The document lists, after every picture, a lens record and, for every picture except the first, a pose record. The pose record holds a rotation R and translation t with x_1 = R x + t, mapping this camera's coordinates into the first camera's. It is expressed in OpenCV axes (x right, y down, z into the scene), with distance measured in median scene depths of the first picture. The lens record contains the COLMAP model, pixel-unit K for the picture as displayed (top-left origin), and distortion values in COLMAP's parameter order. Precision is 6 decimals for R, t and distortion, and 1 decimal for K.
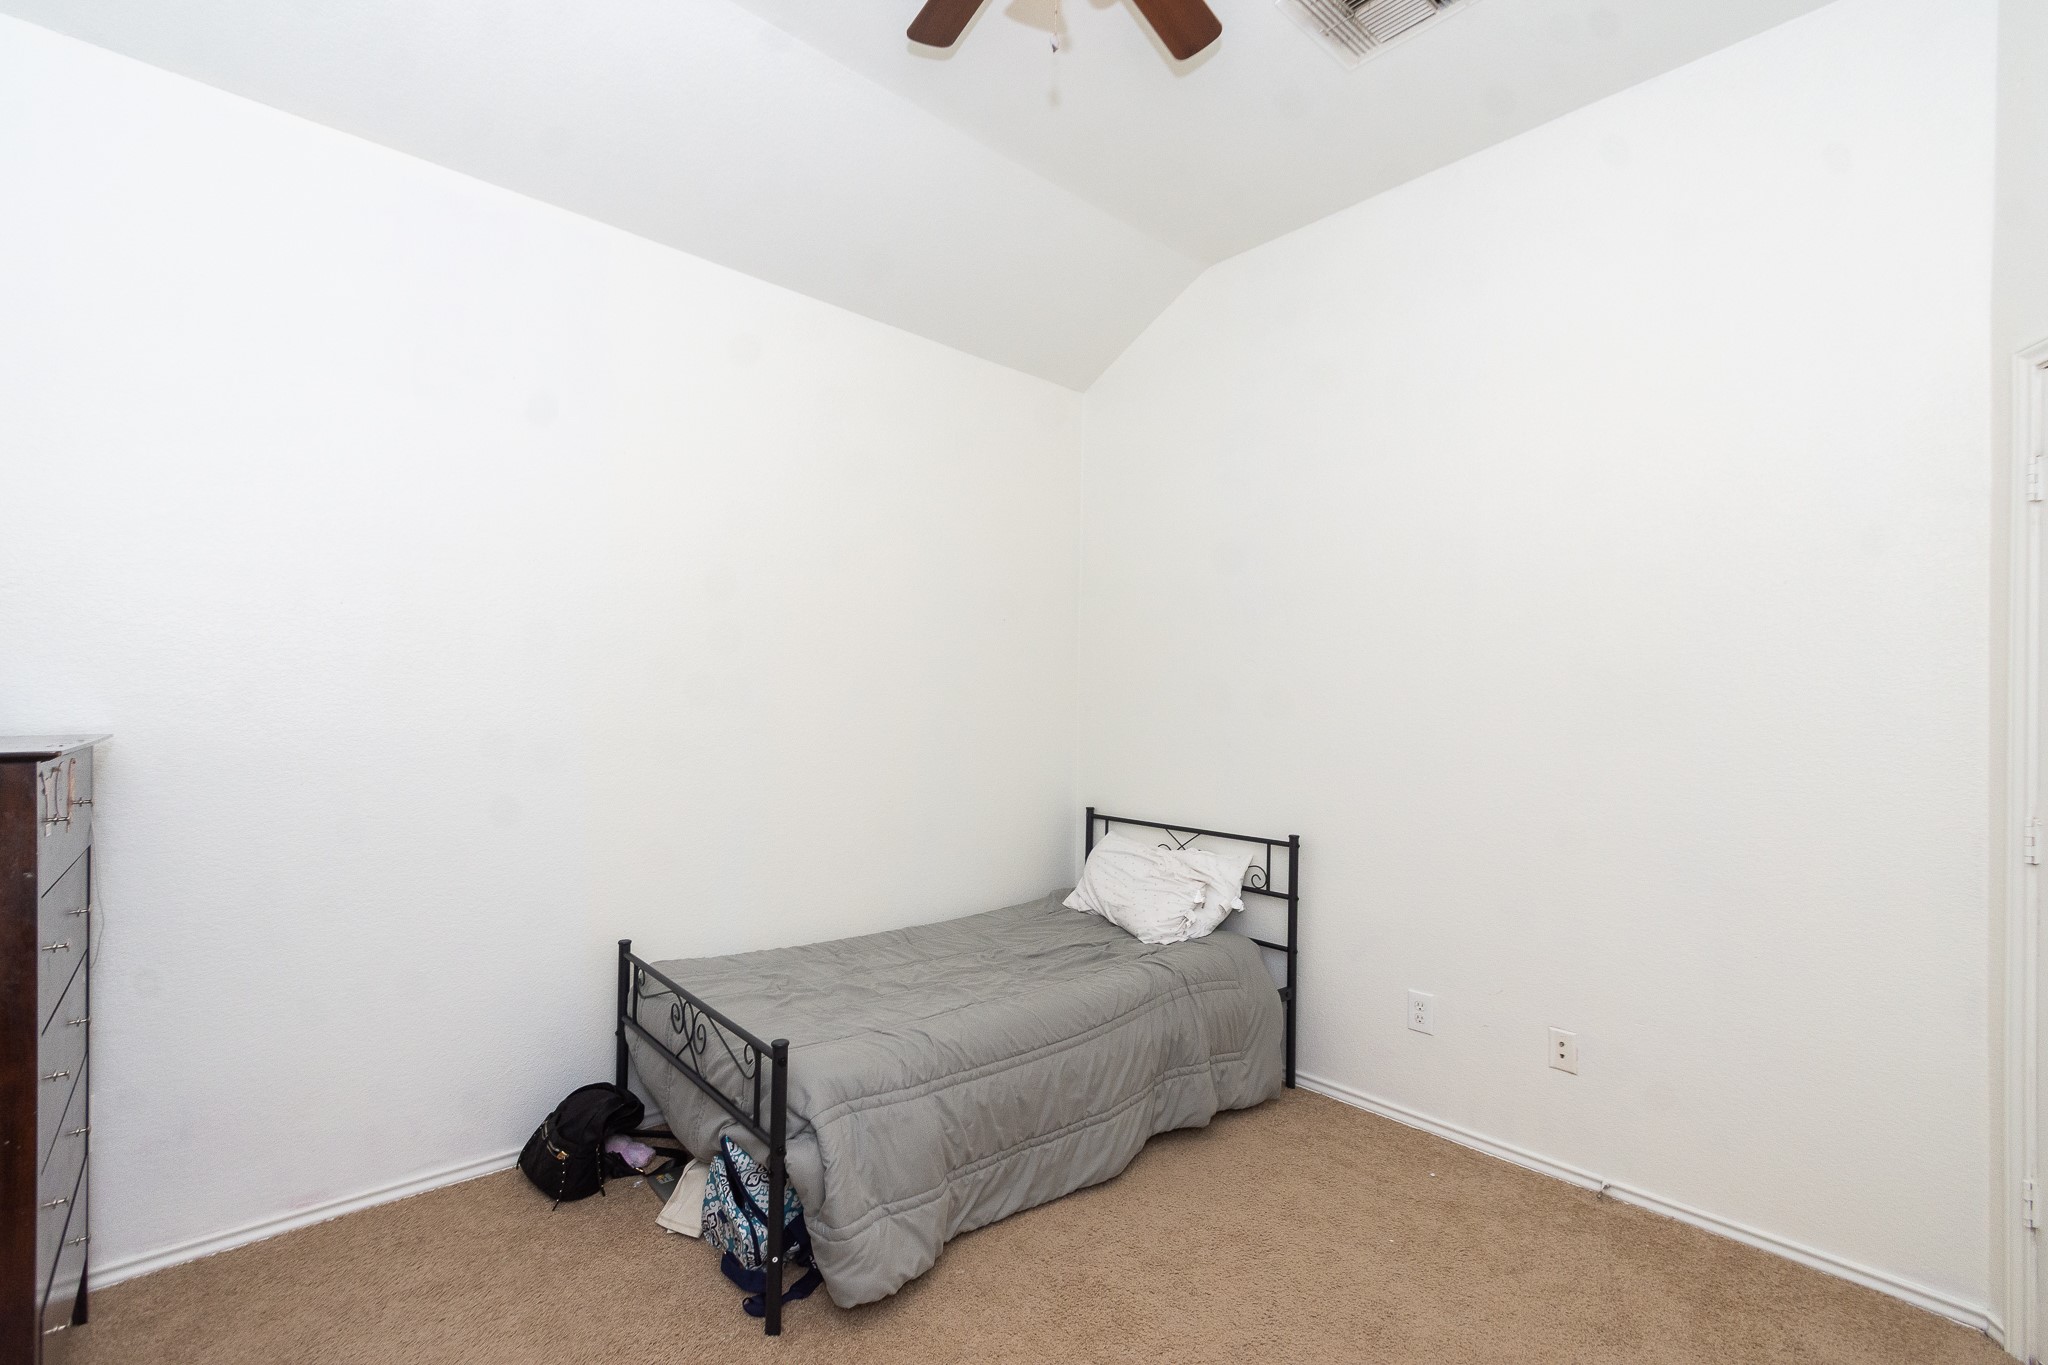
lens RADIAL K [[935.4, 0, 1009.2], [0, 935.4, 688.2], [0, 0, 1]] dist [0.002895, -0.009770]
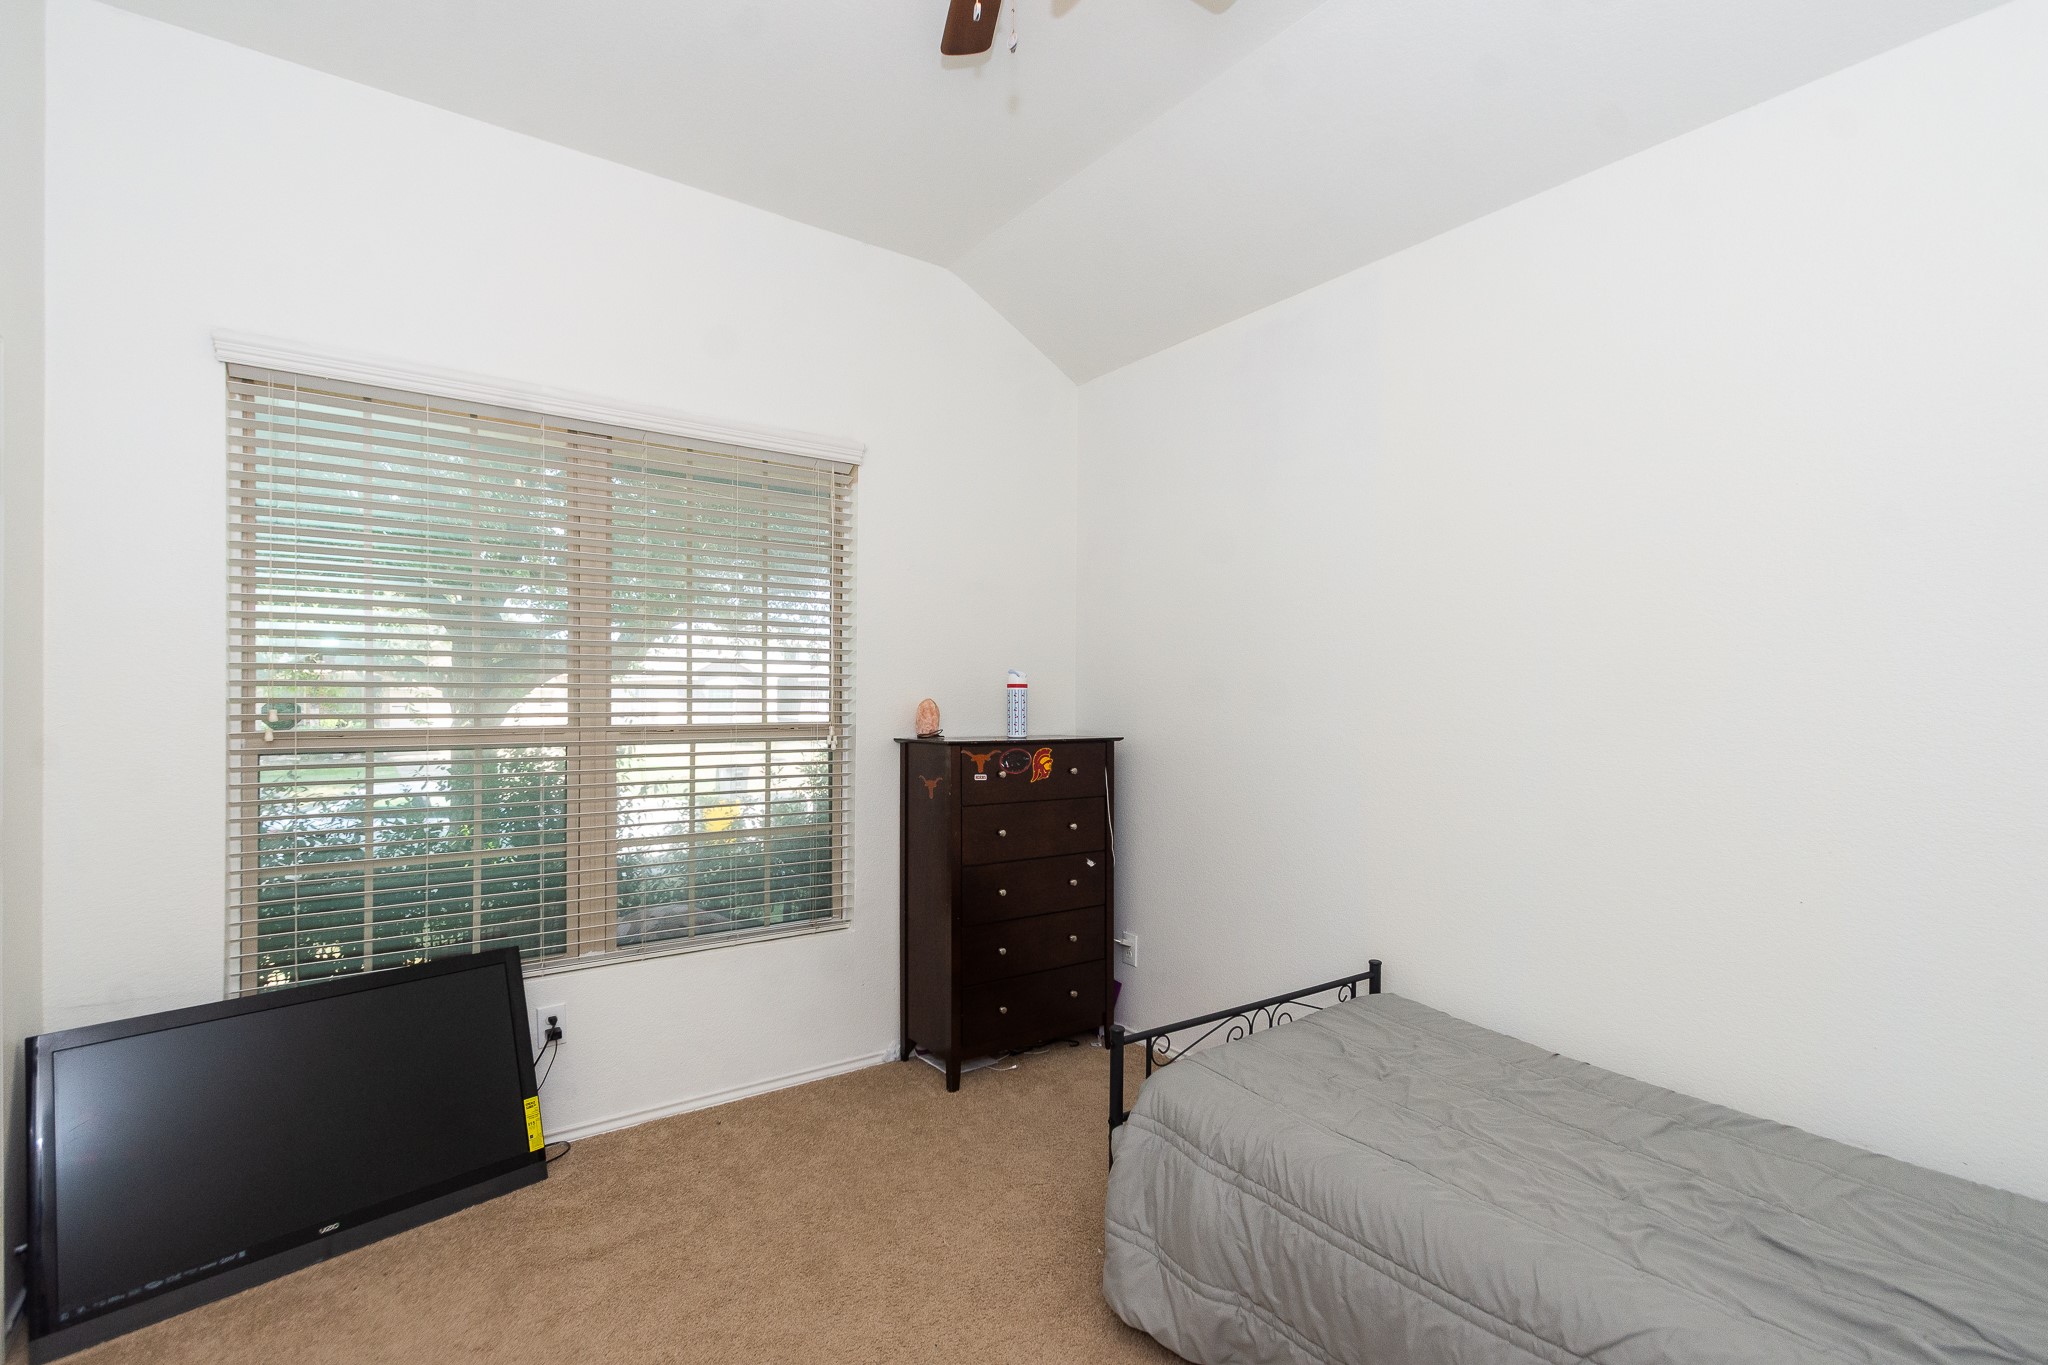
lens RADIAL K [[935.4, 0, 1009.2], [0, 935.4, 688.2], [0, 0, 1]] dist [0.002895, -0.009770]
pose [[-0.085935, 0.002593, -0.996297, 0.750833], [-0.002152, 0.999994, 0.002788, -0.029132], [0.996298, 0.002384, -0.085928, 0.814396]]
